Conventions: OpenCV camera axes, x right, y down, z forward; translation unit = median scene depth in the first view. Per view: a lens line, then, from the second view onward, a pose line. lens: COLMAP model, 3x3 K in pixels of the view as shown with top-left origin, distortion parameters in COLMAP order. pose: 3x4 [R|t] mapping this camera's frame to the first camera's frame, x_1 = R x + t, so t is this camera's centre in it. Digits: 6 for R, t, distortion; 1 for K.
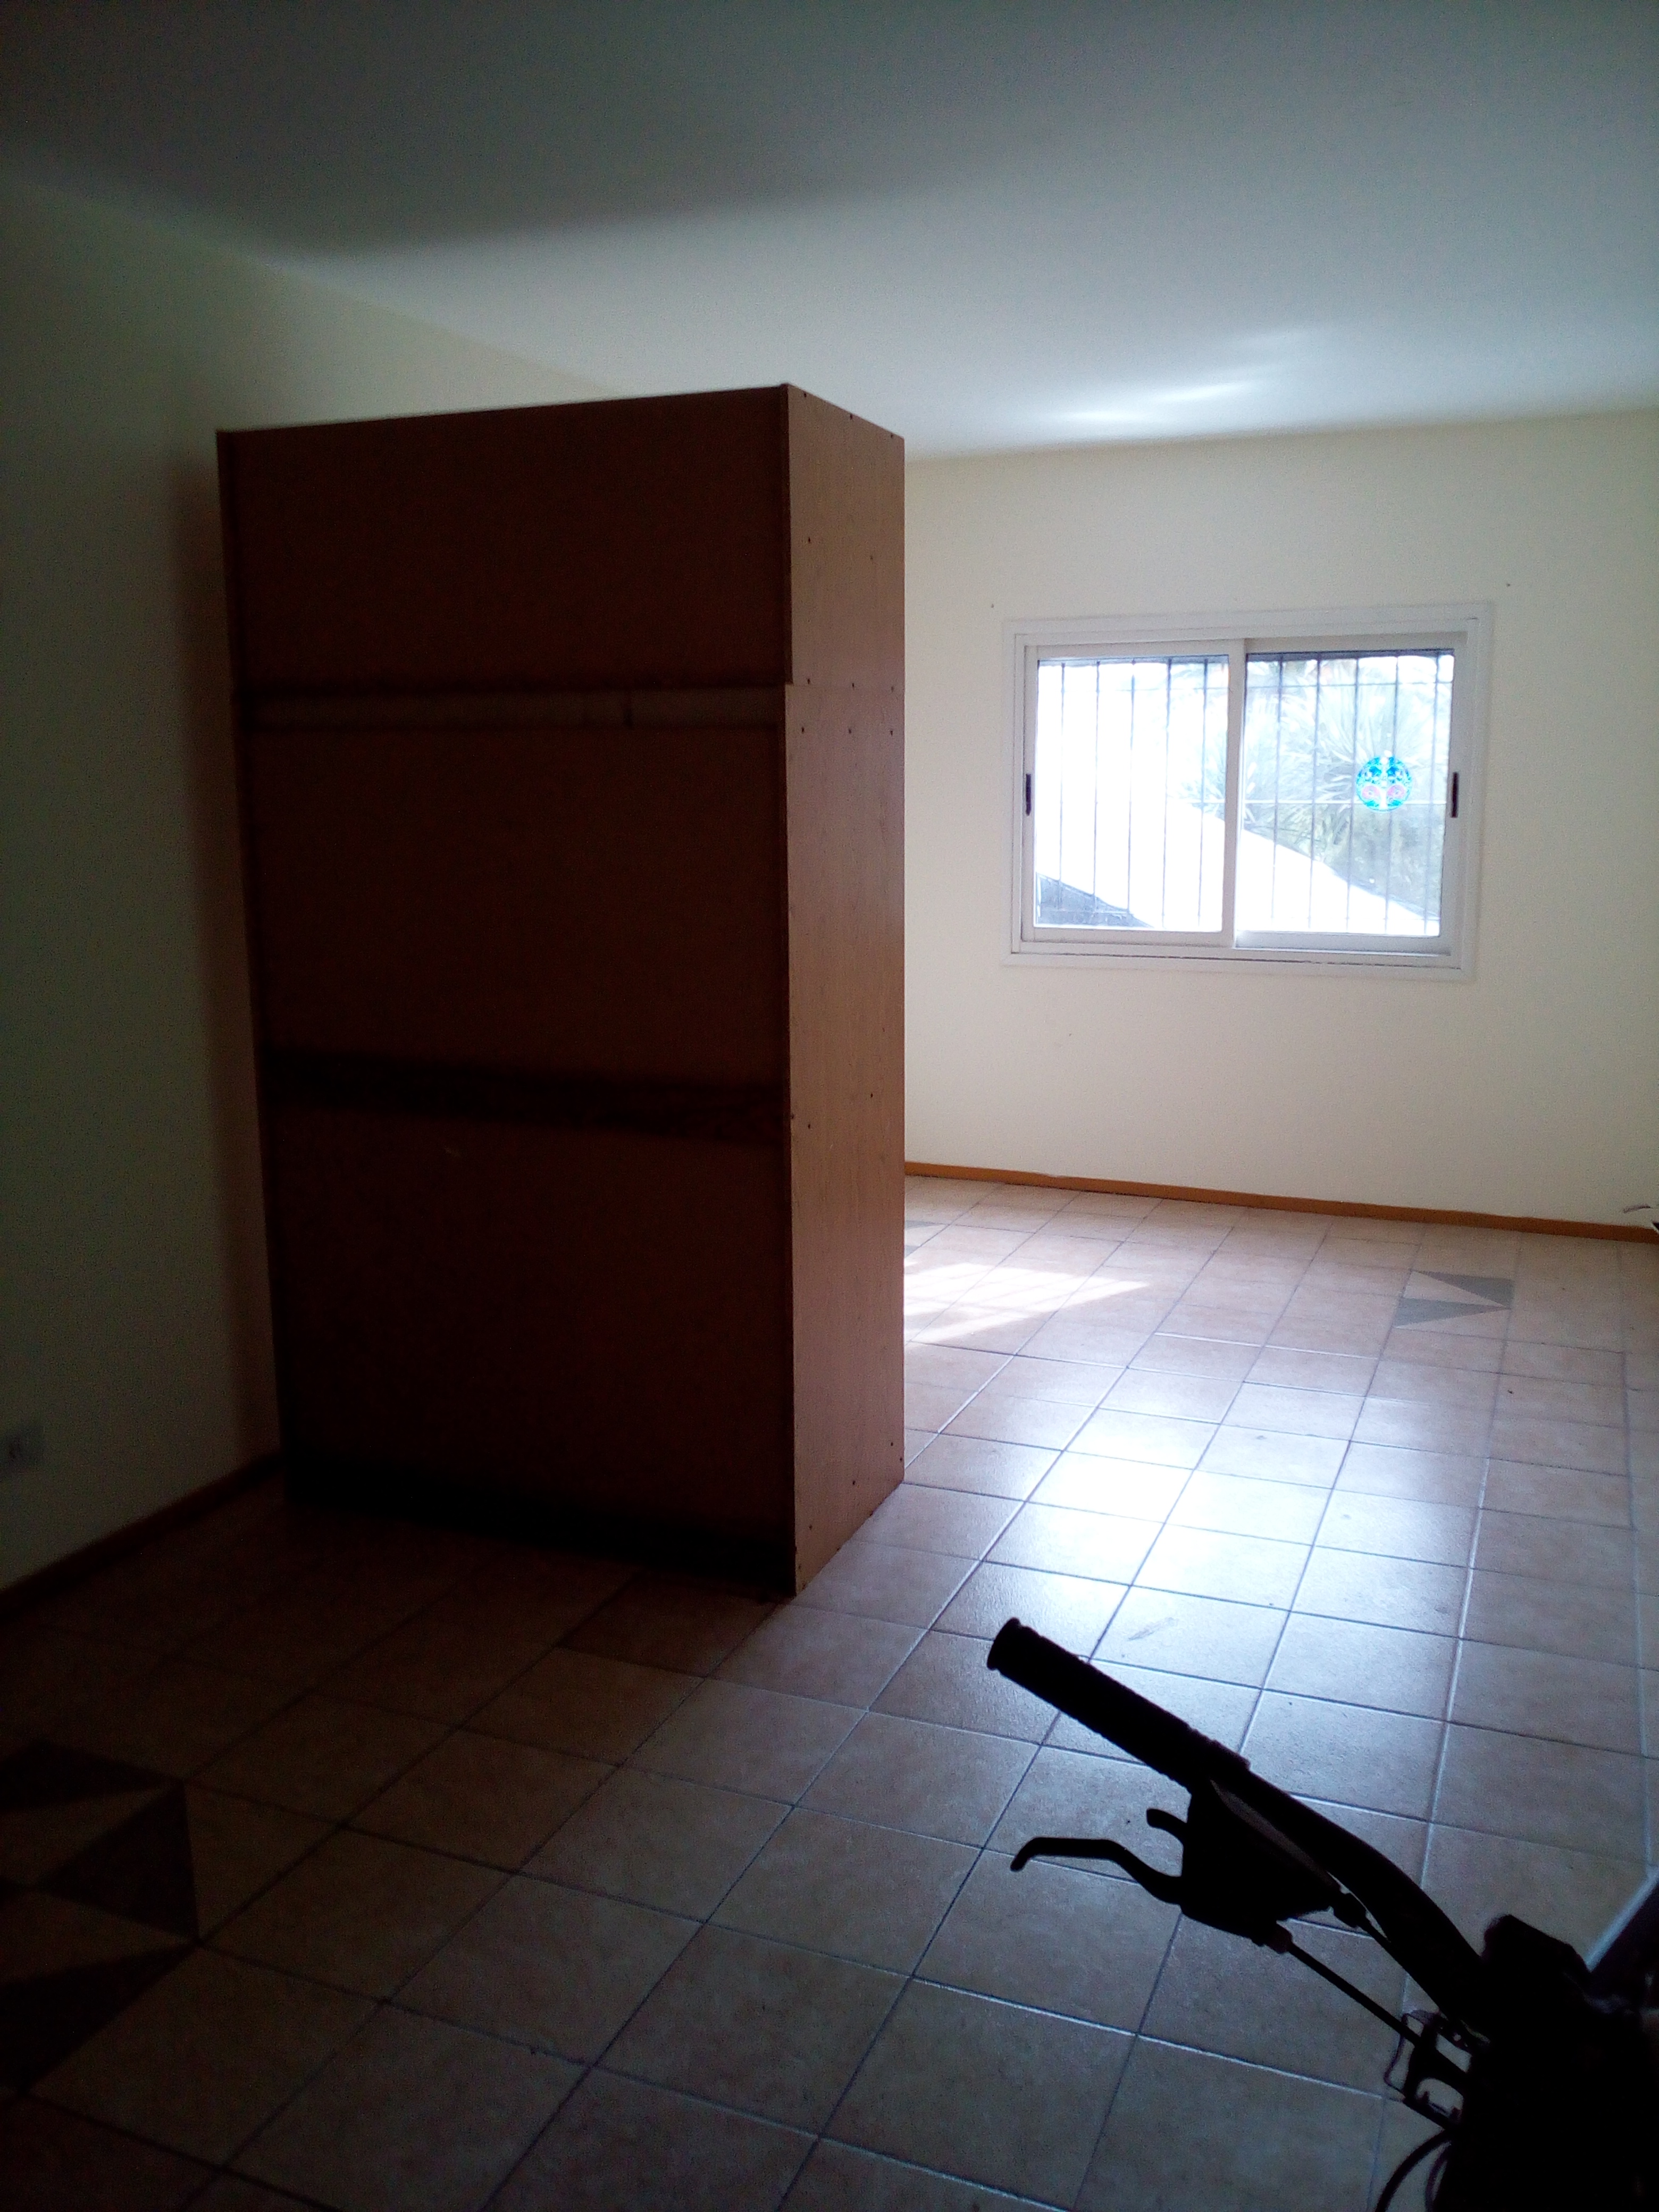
lens RADIAL K [[1795.9, 0, 824.2], [0, 1795.9, 1130.7], [0, 0, 1]] dist [0.030708, -0.108823]
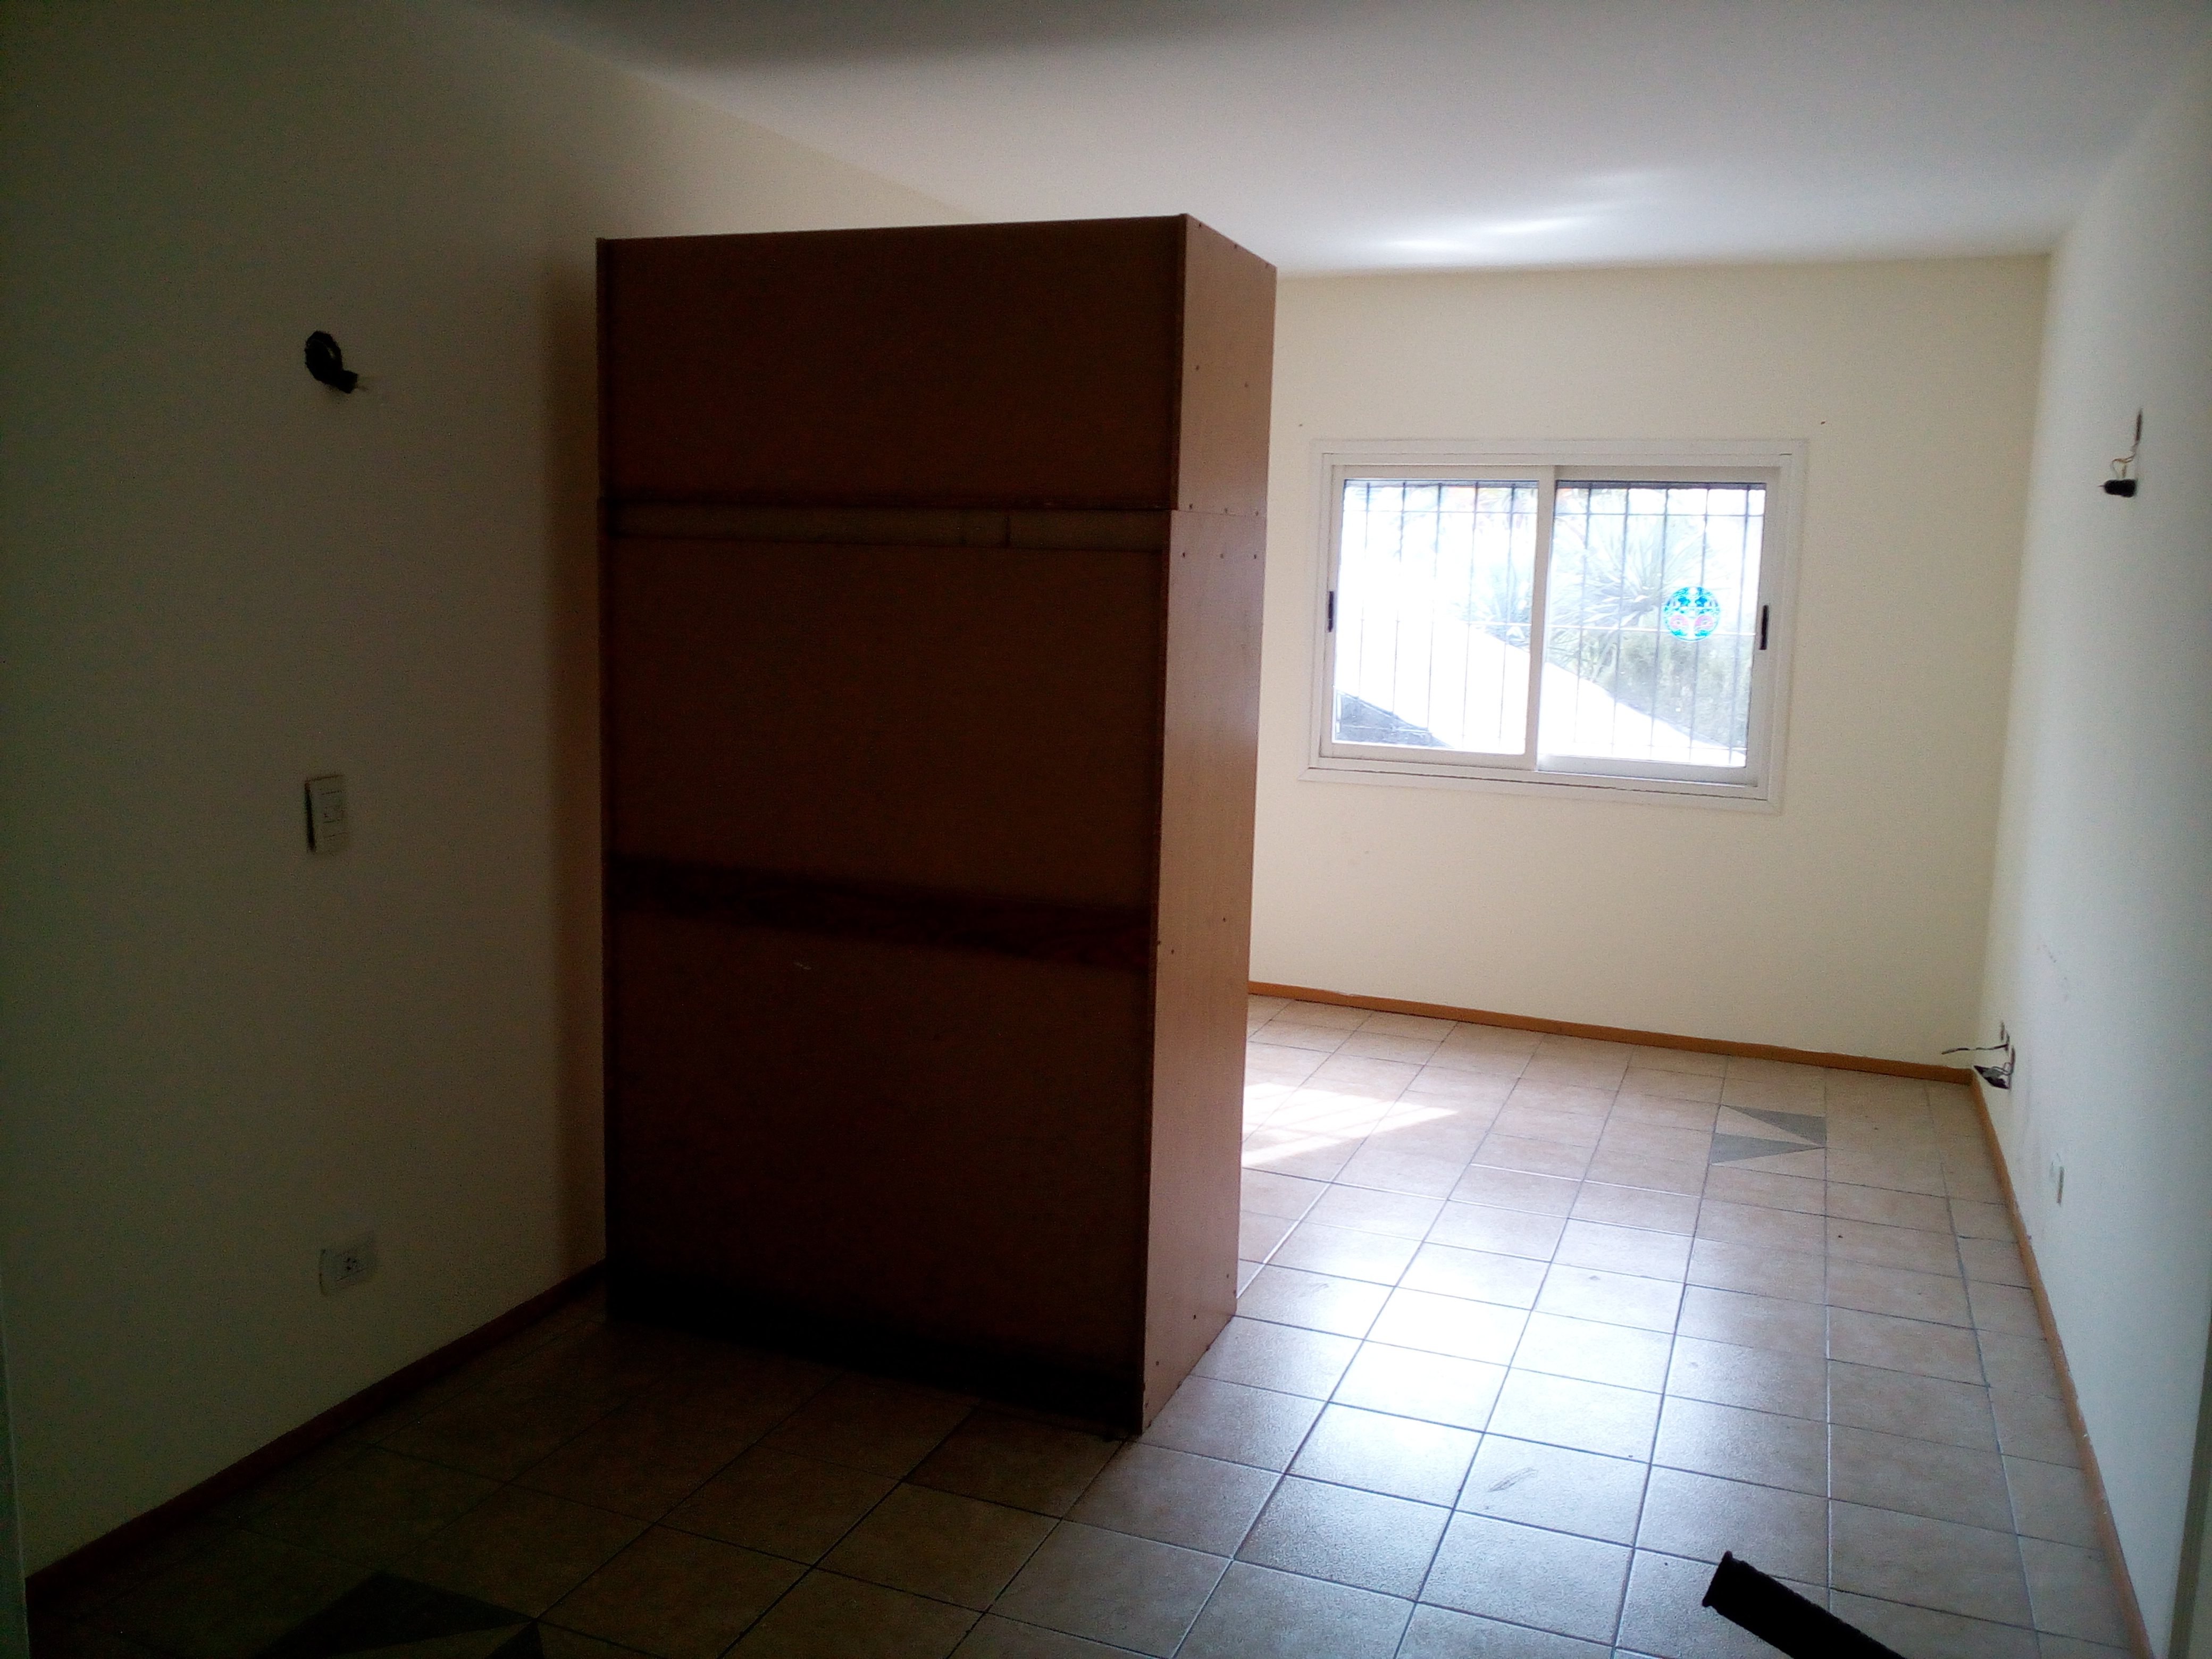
lens RADIAL K [[1809.0, 0, 1062.6], [0, 1809.0, 845.2], [0, 0, 1]] dist [-0.009295, -0.014112]
pose [[0.999509, 0.030983, 0.004609, -0.048341], [-0.030740, 0.998473, -0.045905, -0.008977], [-0.006024, 0.045741, 0.998935, 0.005403]]
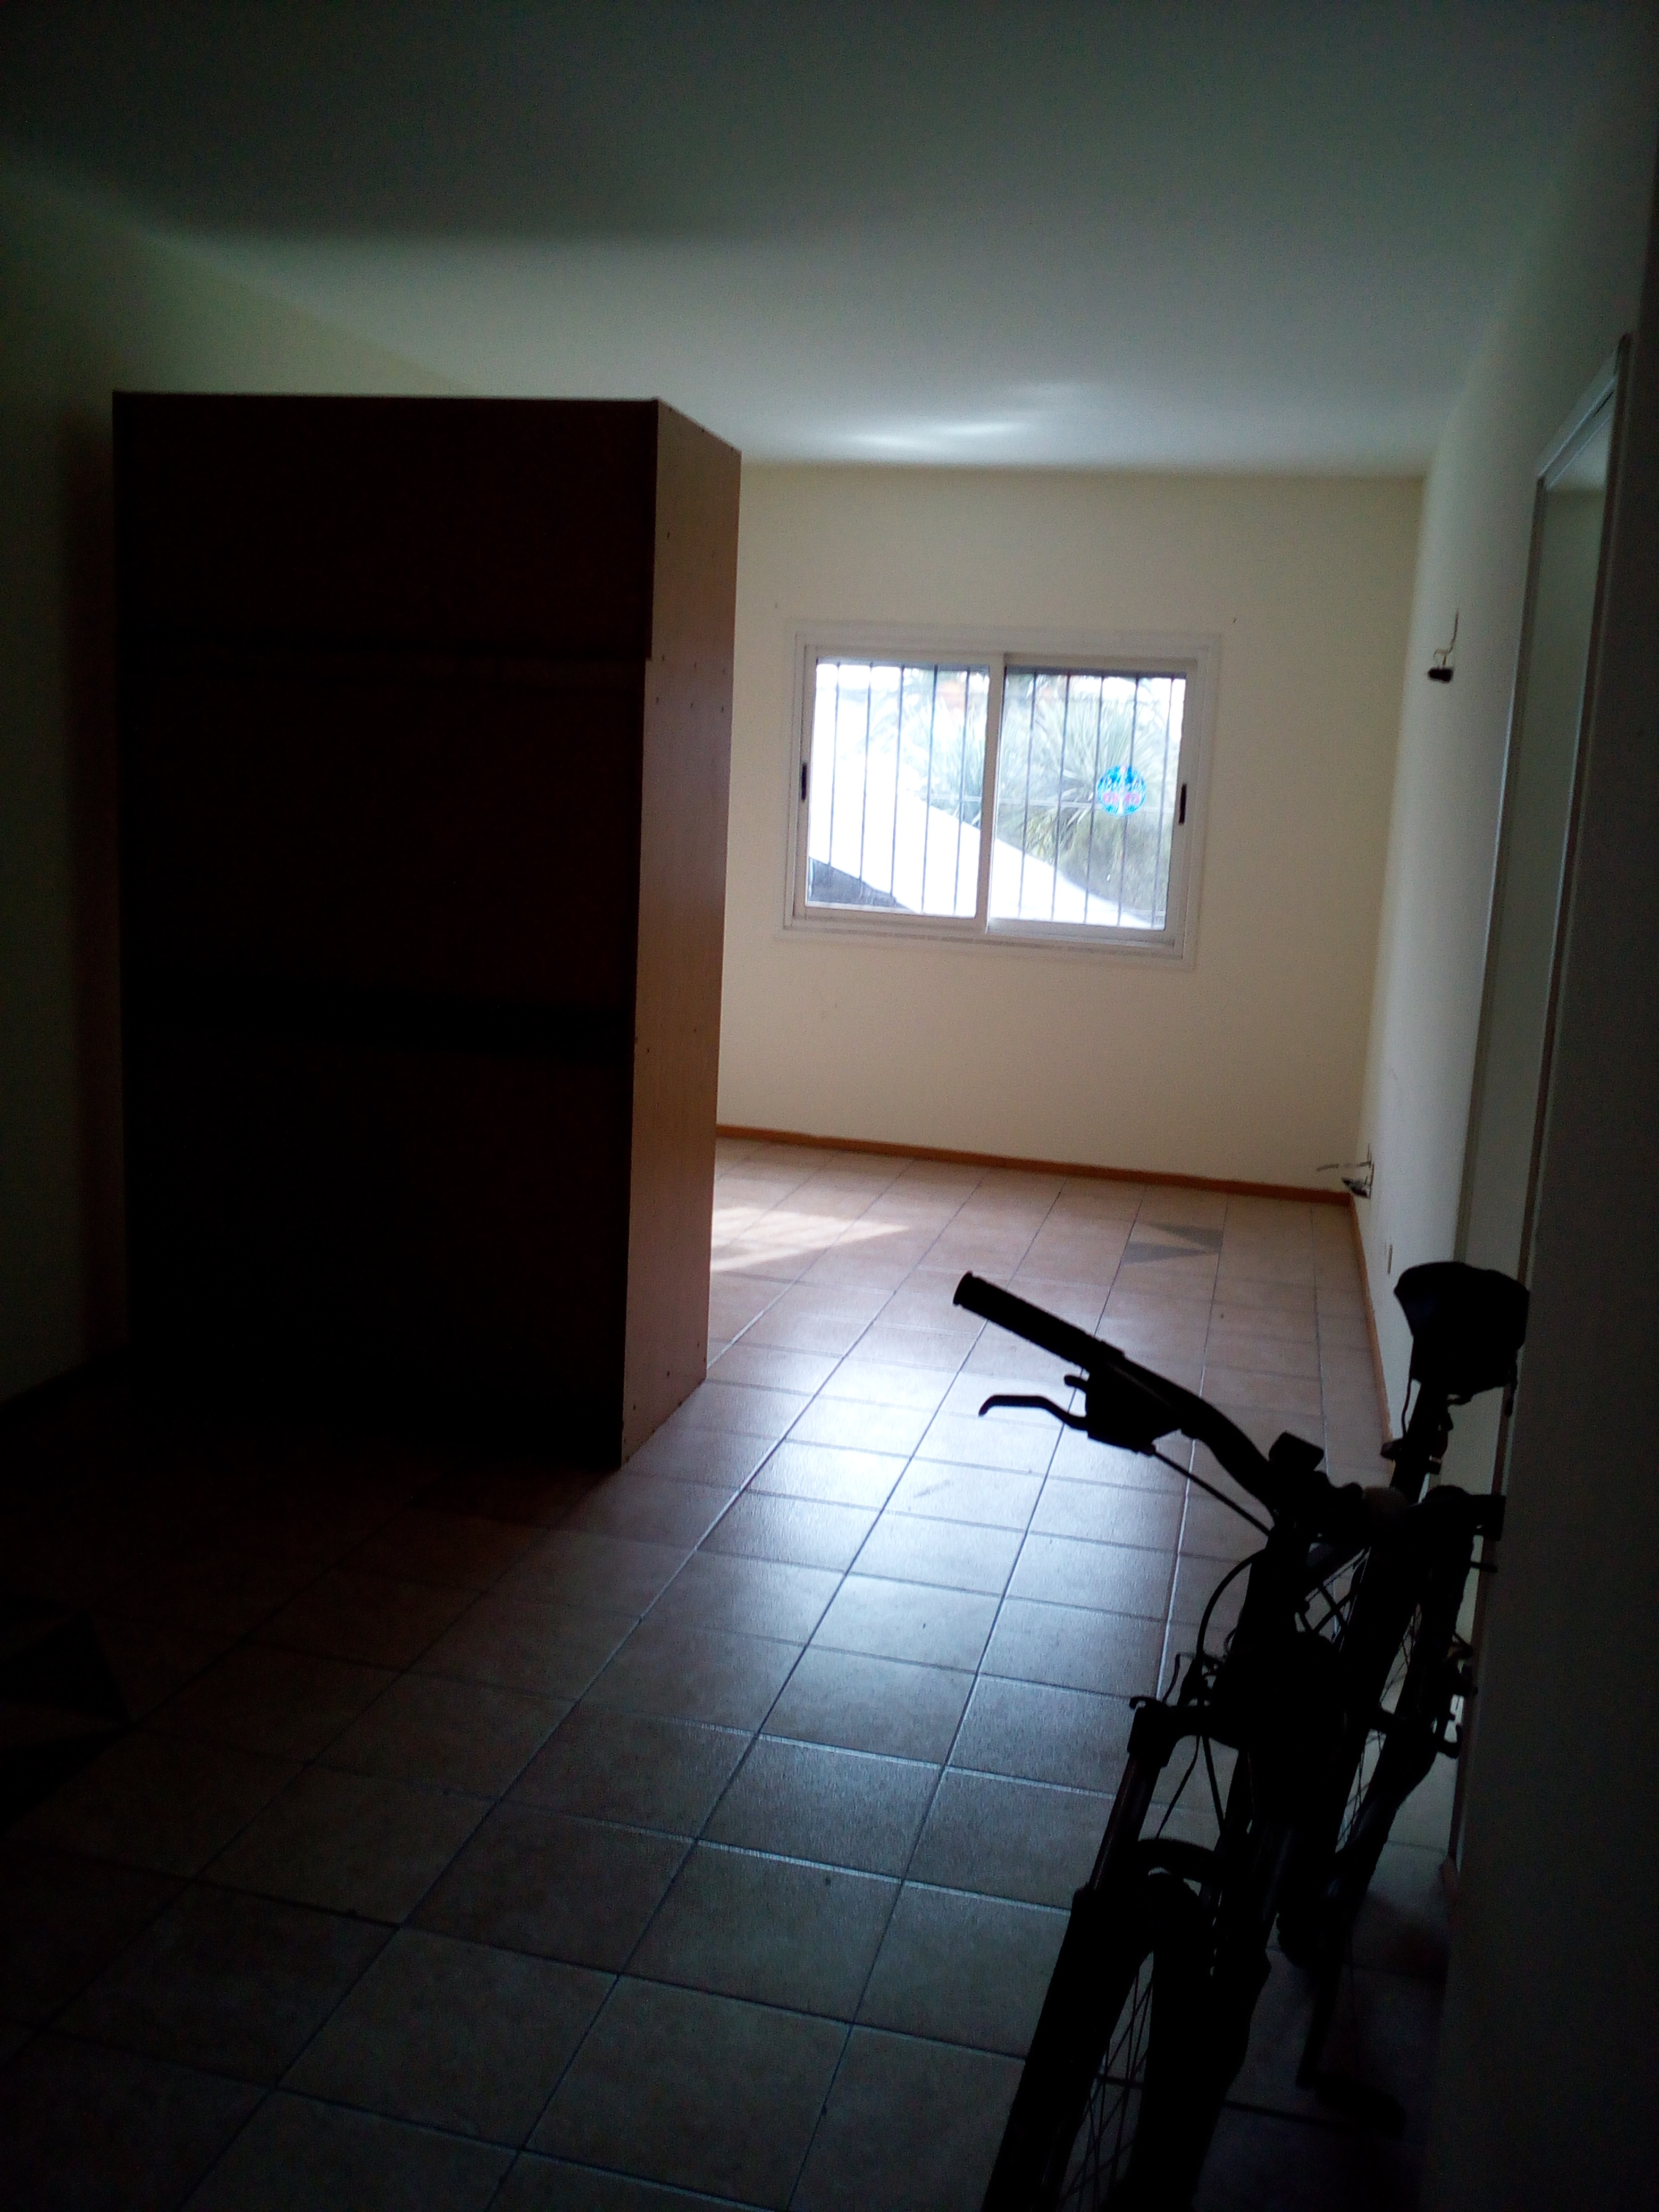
lens RADIAL K [[1786.9, 0, 829.5], [0, 1786.9, 1106.0], [0, 0, 1]] dist [0.033393, -0.100580]
pose [[0.987088, 0.030689, 0.157212, -0.046359], [-0.029051, 0.999497, -0.012710, 0.028169], [-0.157523, 0.007979, 0.987483, -0.085902]]
